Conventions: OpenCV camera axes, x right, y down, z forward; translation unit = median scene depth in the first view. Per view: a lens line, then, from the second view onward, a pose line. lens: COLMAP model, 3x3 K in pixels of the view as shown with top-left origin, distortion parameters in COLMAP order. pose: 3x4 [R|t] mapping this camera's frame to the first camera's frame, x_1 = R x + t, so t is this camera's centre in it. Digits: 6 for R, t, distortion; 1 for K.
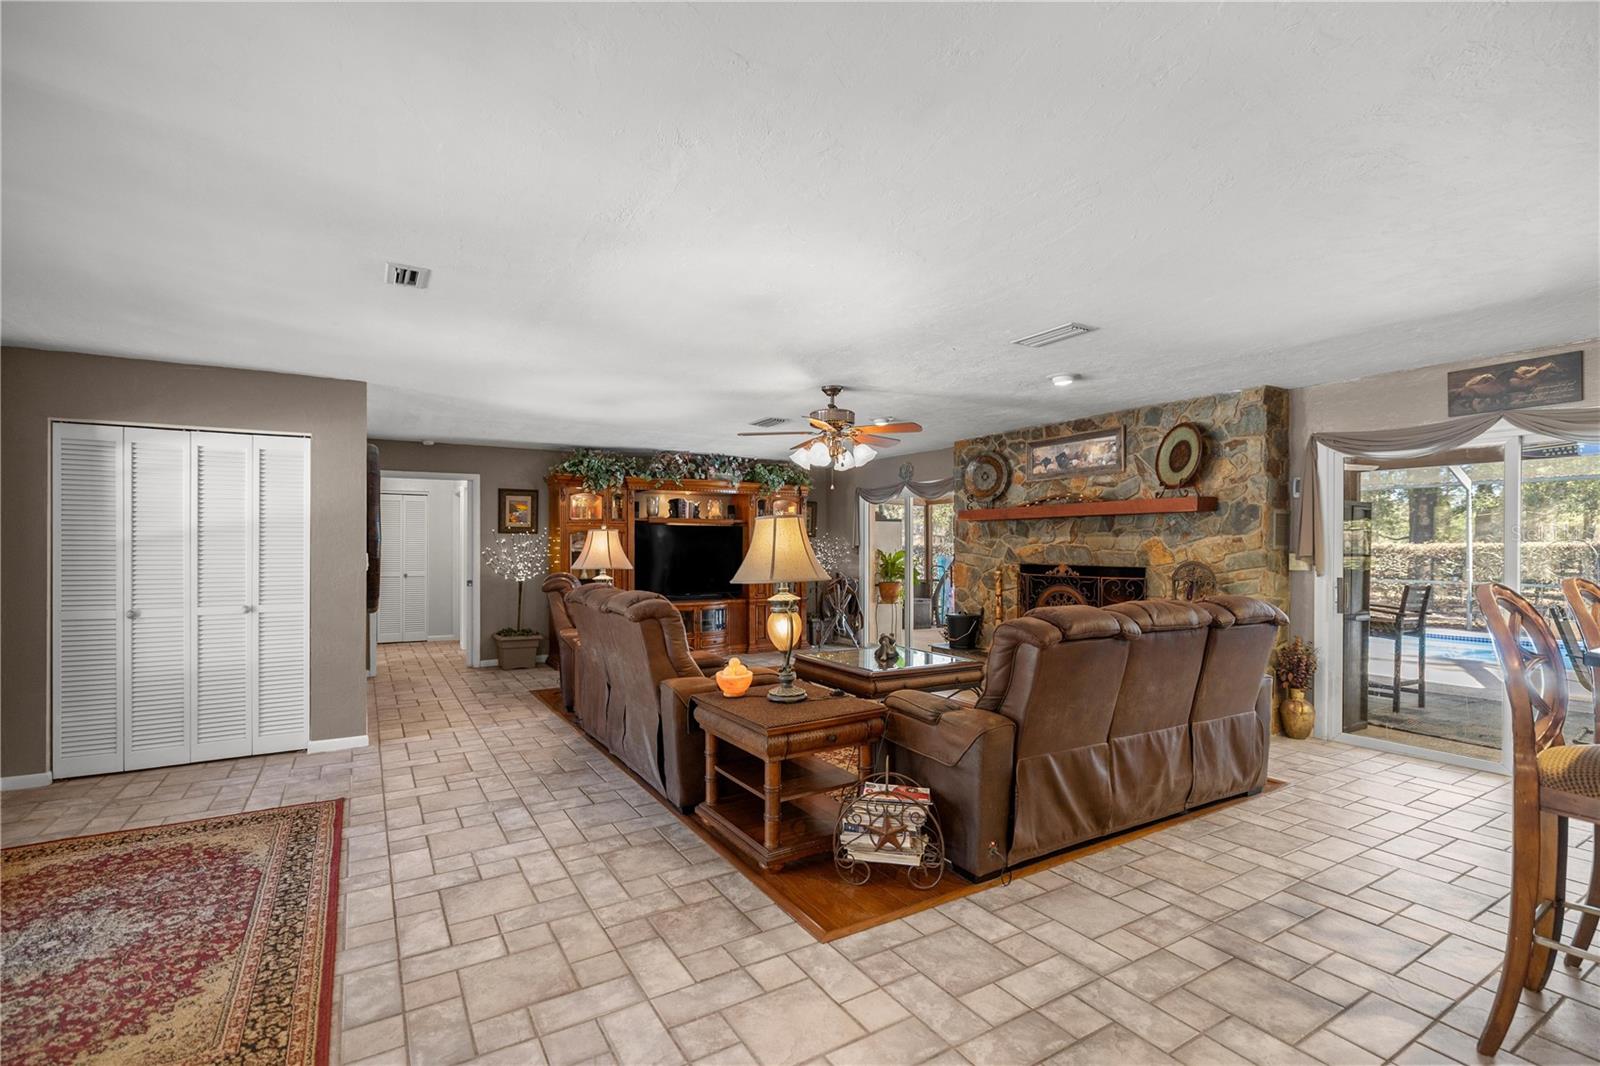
lens RADIAL K [[730.3, 0, 792.6], [0, 730.3, 542.8], [0, 0, 1]] dist [-0.000568, -0.000123]
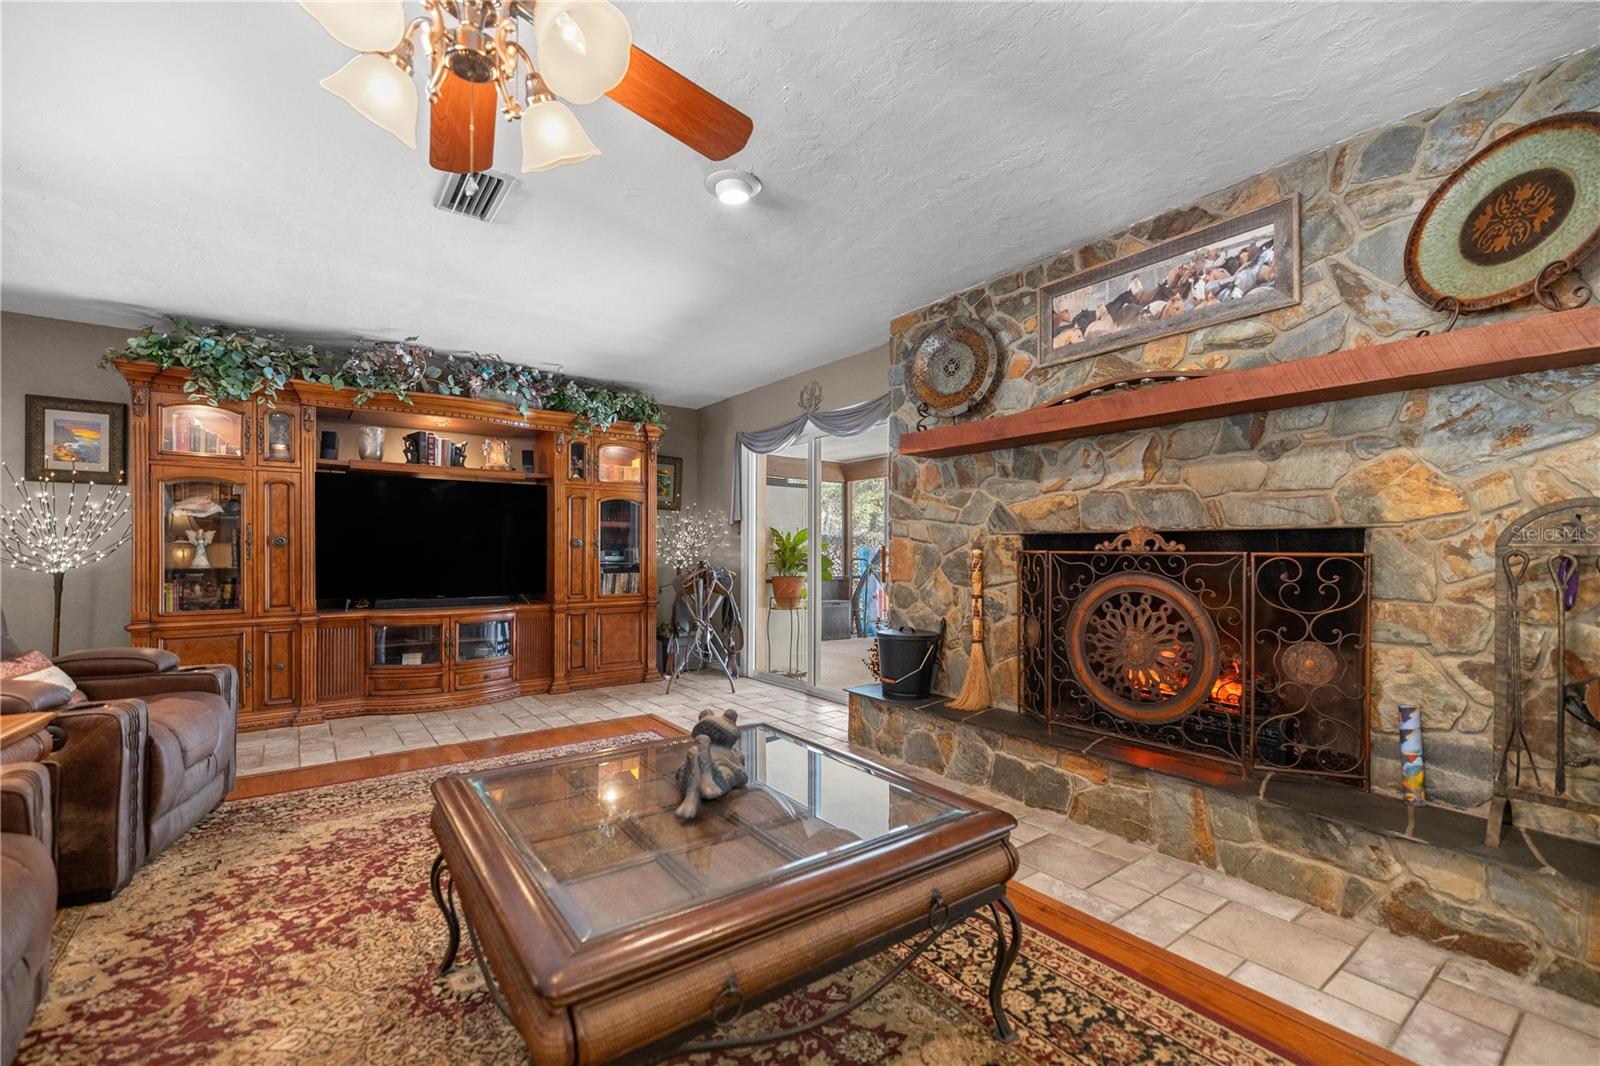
lens RADIAL K [[677.0, 0, 788.8], [0, 677.0, 547.6], [0, 0, 1]] dist [0.003028, 0.000364]
pose [[0.995454, 0.002235, 0.095222, 0.116555], [-0.002354, 0.999997, 0.001140, 0.041804], [-0.095219, -0.001359, 0.995455, 0.601765]]
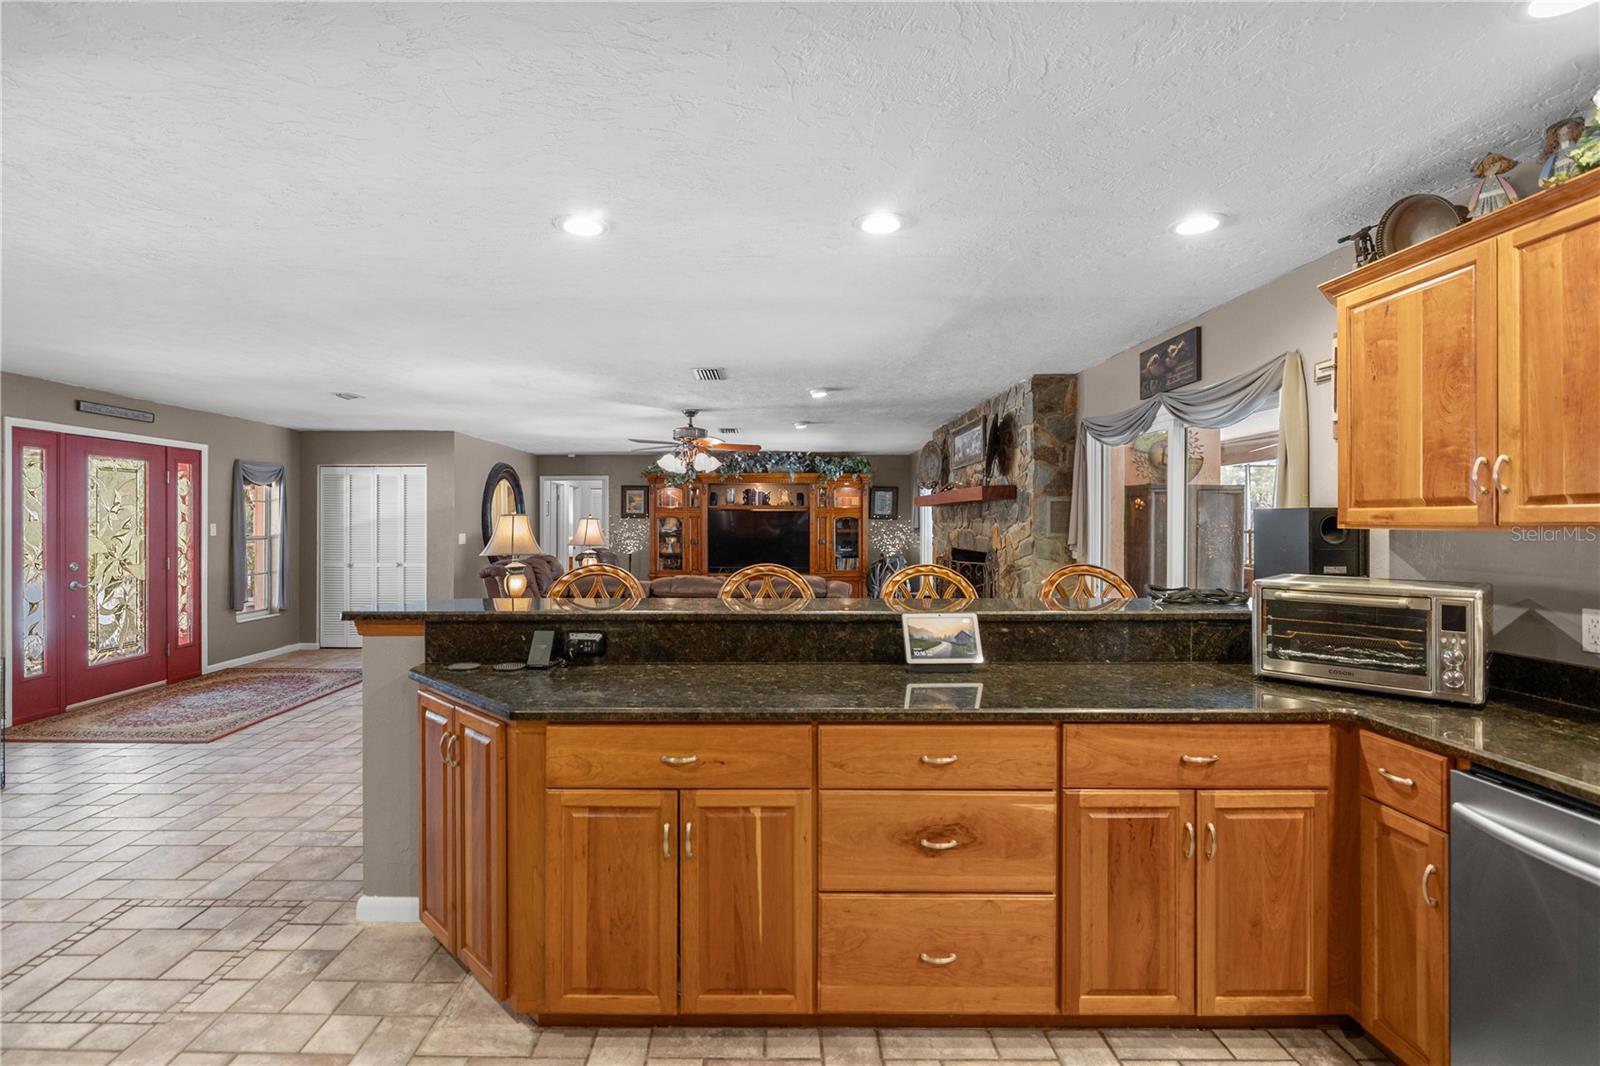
lens RADIAL K [[730.3, 0, 759.3], [0, 730.3, 524.0], [0, 0, 1]] dist [-0.000568, -0.000123]
pose [[0.855259, 0.001213, -0.518199, 0.679649], [0.002228, 0.999979, 0.006017, -0.012704], [0.518196, -0.006301, 0.855239, -0.049688]]
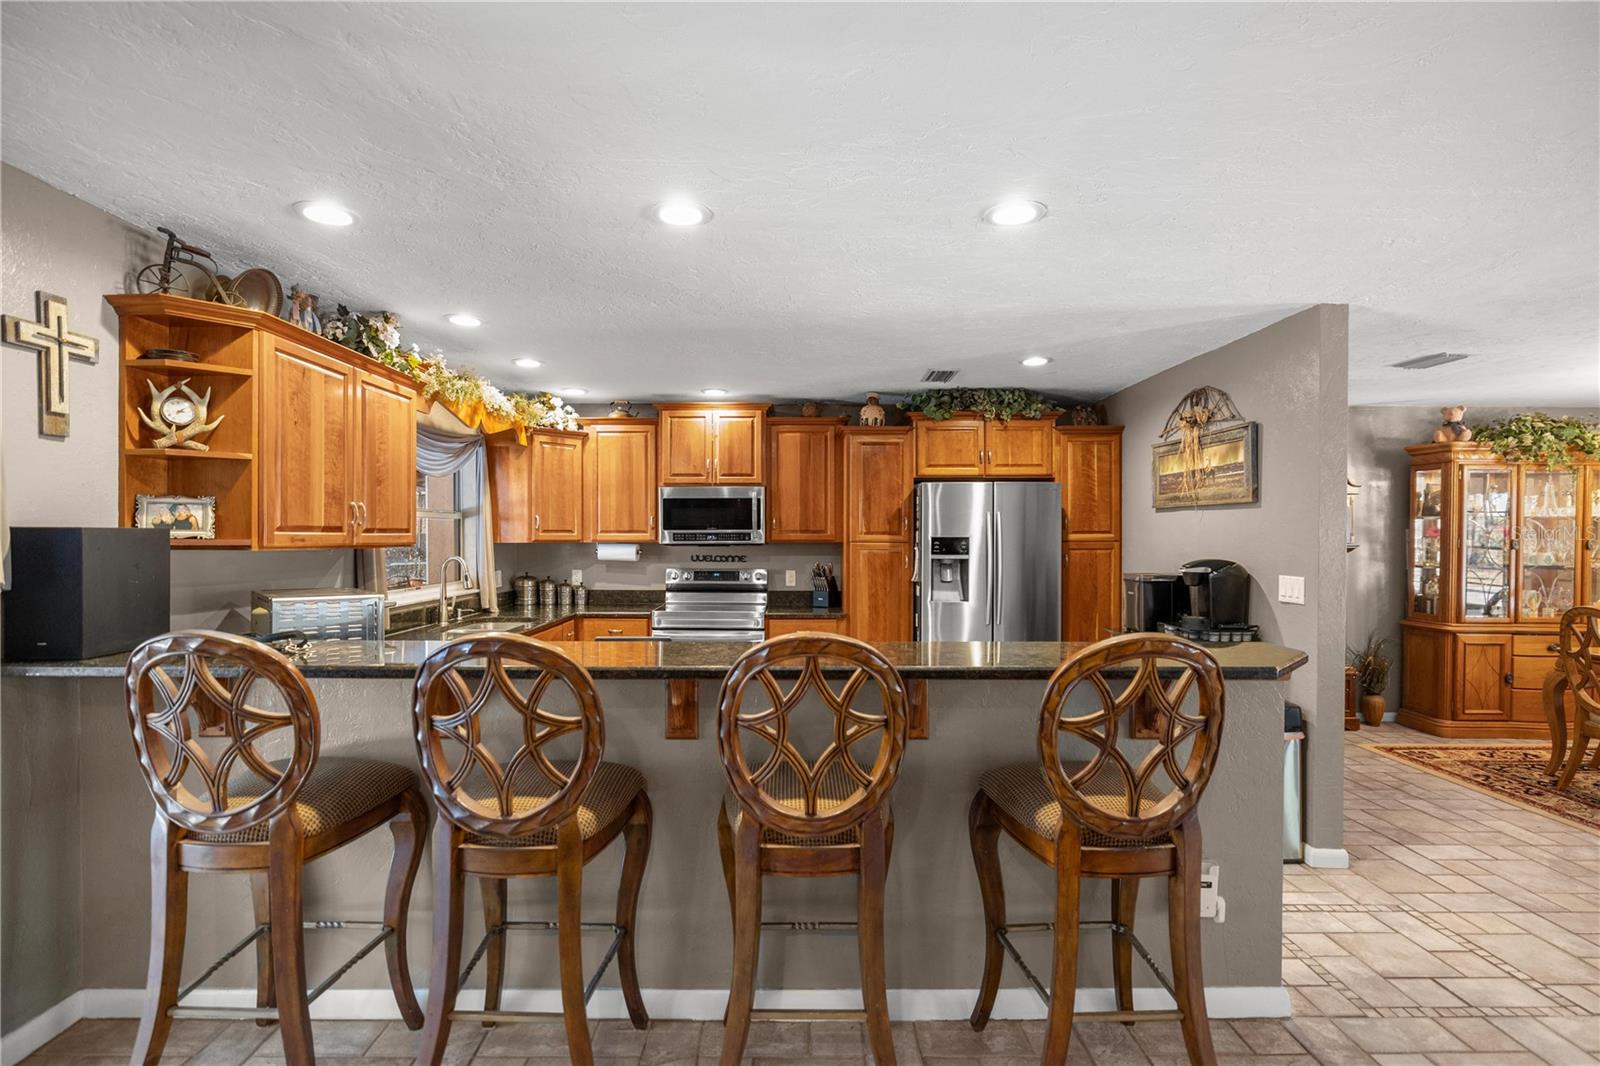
lens RADIAL K [[748.5, 0, 798.4], [0, 748.5, 539.3], [0, 0, 1]] dist [0.000448, 0.000301]
pose [[-0.861474, -0.002554, 0.507795, 0.286929], [-0.003298, 0.999994, -0.000564, -0.014313], [-0.507791, -0.002161, -0.861478, 0.623269]]
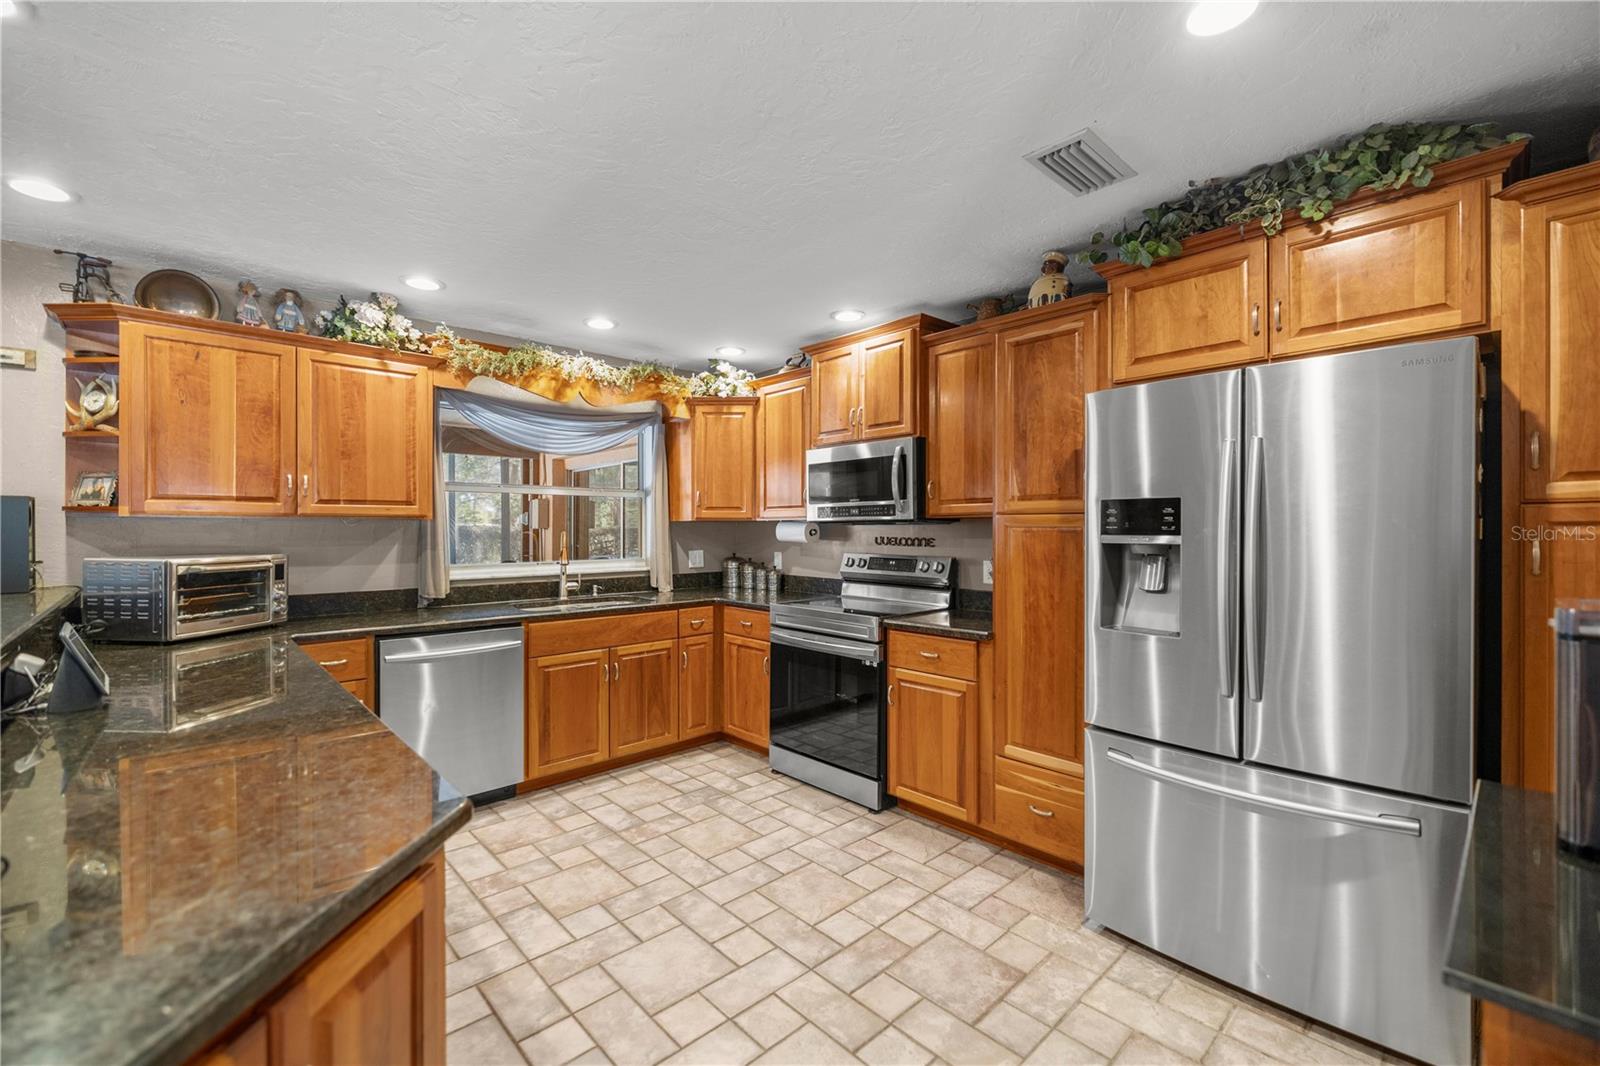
lens RADIAL K [[677.0, 0, 797.2], [0, 677.0, 533.8], [0, 0, 1]] dist [0.003028, 0.000364]
pose [[-0.211441, -0.006164, 0.977371, 0.251580], [-0.004987, 0.999974, 0.005228, -0.001047], [-0.977378, -0.003769, -0.211466, 0.114199]]
